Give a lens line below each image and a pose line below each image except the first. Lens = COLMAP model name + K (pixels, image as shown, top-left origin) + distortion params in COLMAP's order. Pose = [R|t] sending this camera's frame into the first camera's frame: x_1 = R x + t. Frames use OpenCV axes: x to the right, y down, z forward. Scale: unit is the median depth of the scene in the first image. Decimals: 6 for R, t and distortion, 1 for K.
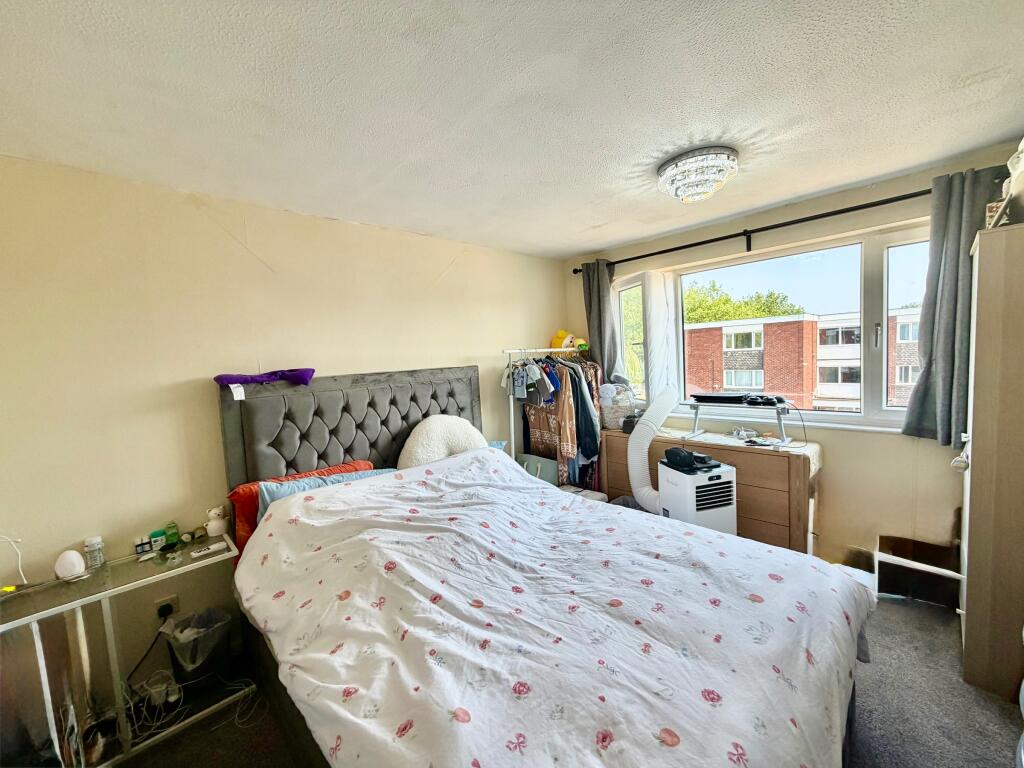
lens RADIAL K [[403.0, 0, 508.4], [0, 403.0, 387.1], [0, 0, 1]] dist [-0.003726, -0.000395]
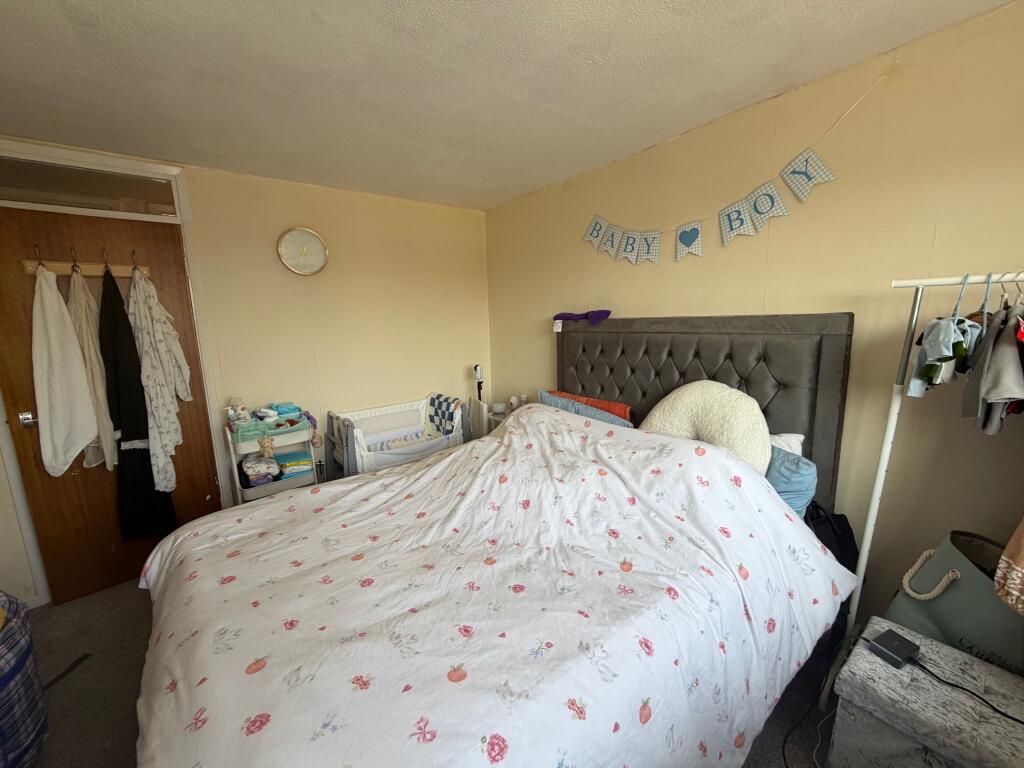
lens RADIAL K [[403.0, 0, 507.7], [0, 403.0, 385.2], [0, 0, 1]] dist [-0.003726, -0.000395]
pose [[-0.096508, 0.217348, -0.971311, 0.991505], [-0.043725, 0.973999, 0.222294, -0.120370], [0.994371, 0.063924, -0.084495, 1.260973]]
